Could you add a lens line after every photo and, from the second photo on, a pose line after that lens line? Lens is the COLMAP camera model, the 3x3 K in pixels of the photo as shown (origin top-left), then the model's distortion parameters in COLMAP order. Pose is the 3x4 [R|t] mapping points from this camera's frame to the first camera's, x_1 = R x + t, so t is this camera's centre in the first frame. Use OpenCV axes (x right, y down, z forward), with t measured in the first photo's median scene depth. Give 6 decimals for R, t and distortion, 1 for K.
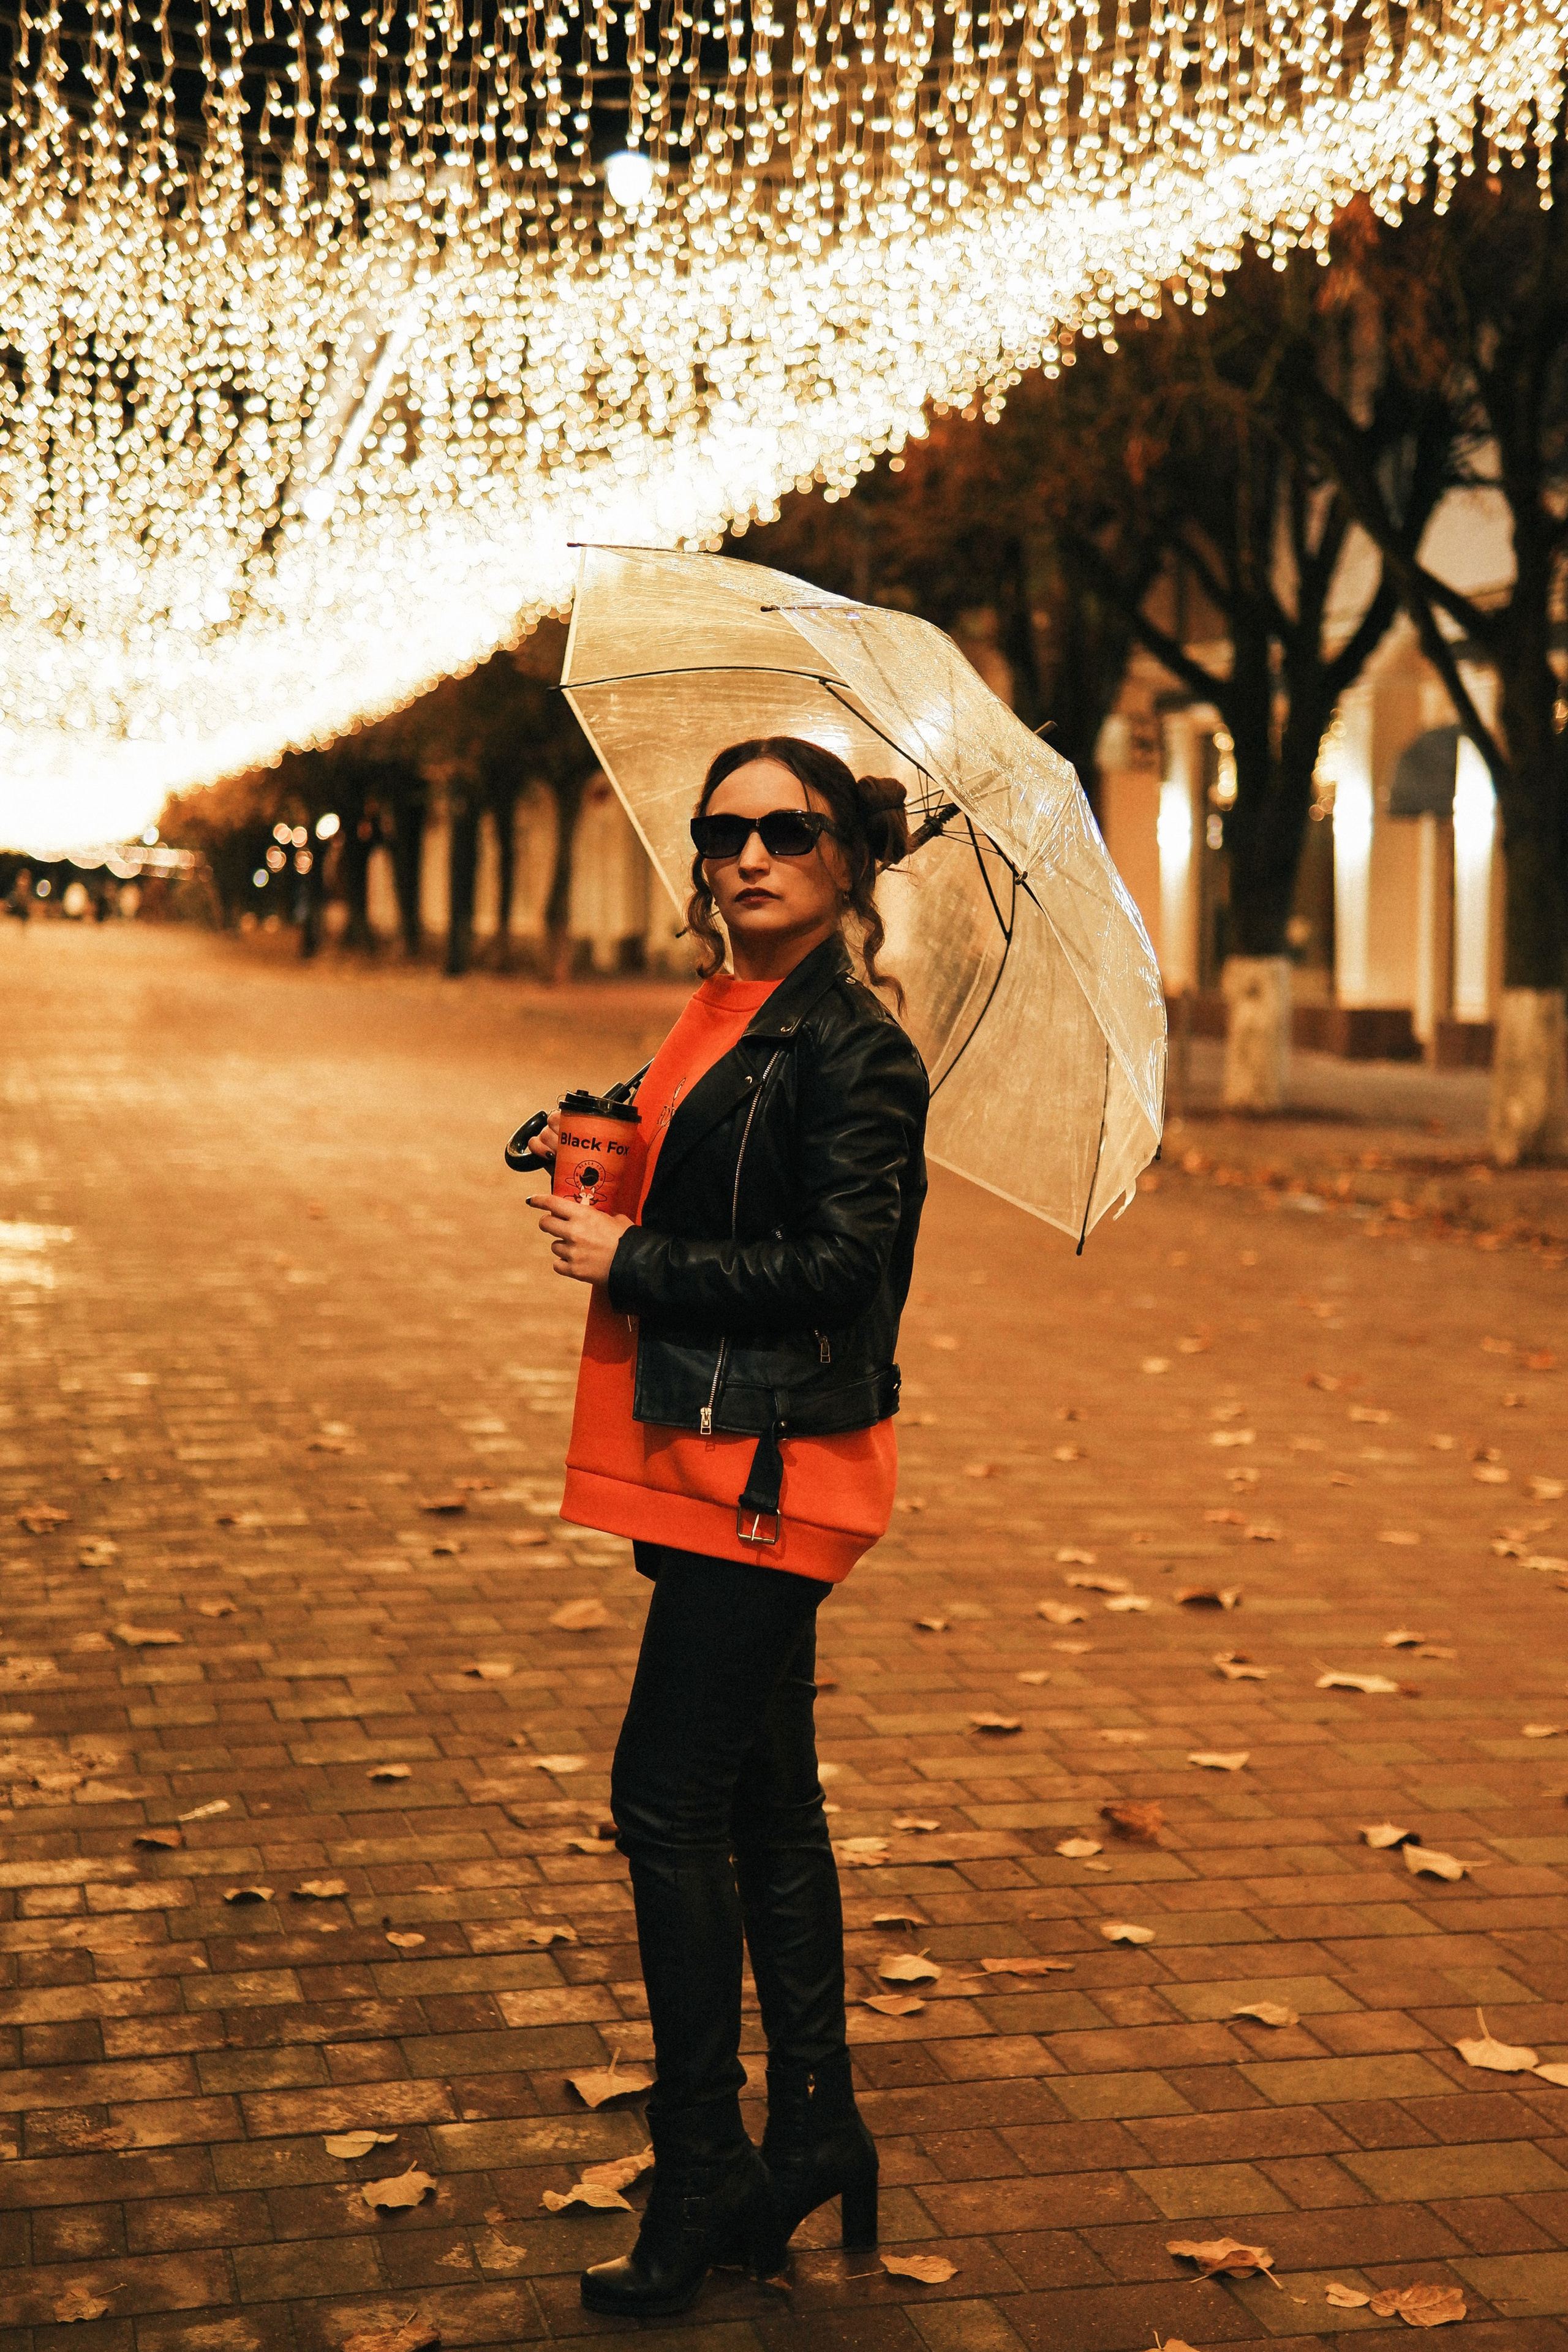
lens RADIAL K [[3362.2, 0, 784.0], [0, 3362.2, 1176.0], [0, 0, 1]] dist [0.036123, 0.827893]
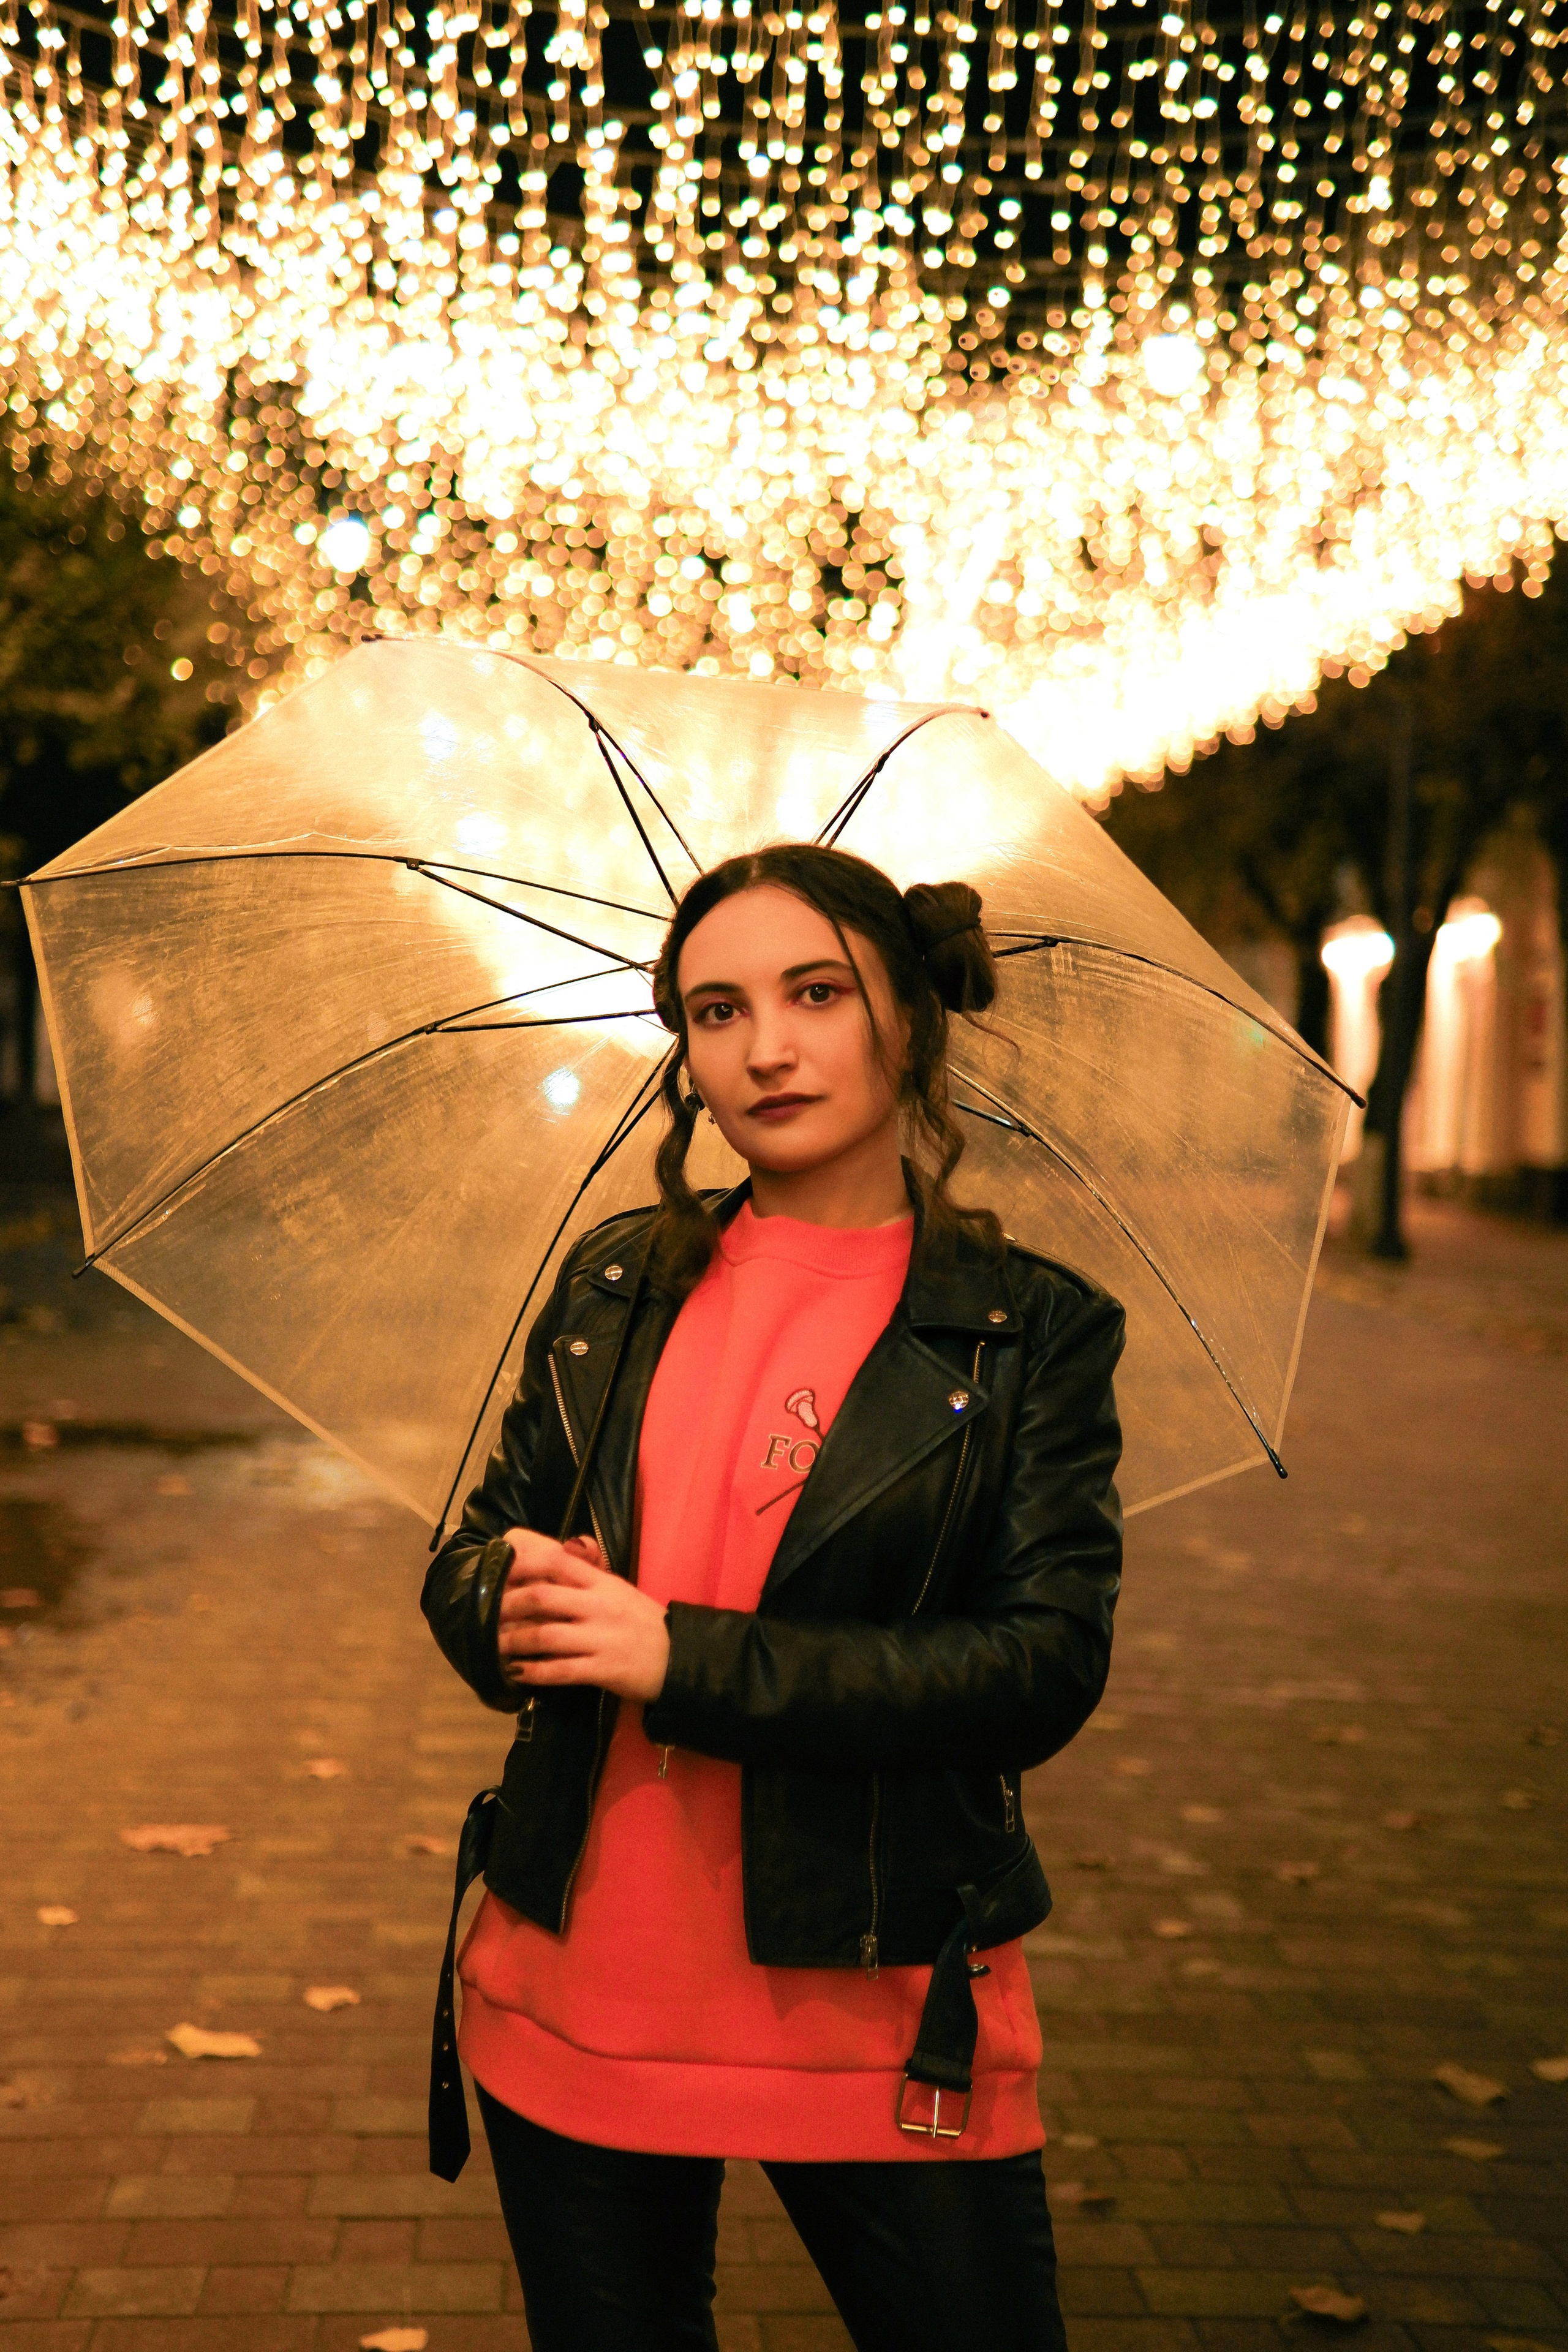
lens RADIAL K [[3231.1, 0, 784.0], [0, 3231.1, 1176.0], [0, 0, 1]] dist [0.029684, 0.760147]
pose [[0.984719, 0.035705, -0.170450, 0.036549], [-0.044872, 0.997729, -0.050234, -0.018025], [0.168269, 0.057115, 0.984085, 0.187594]]
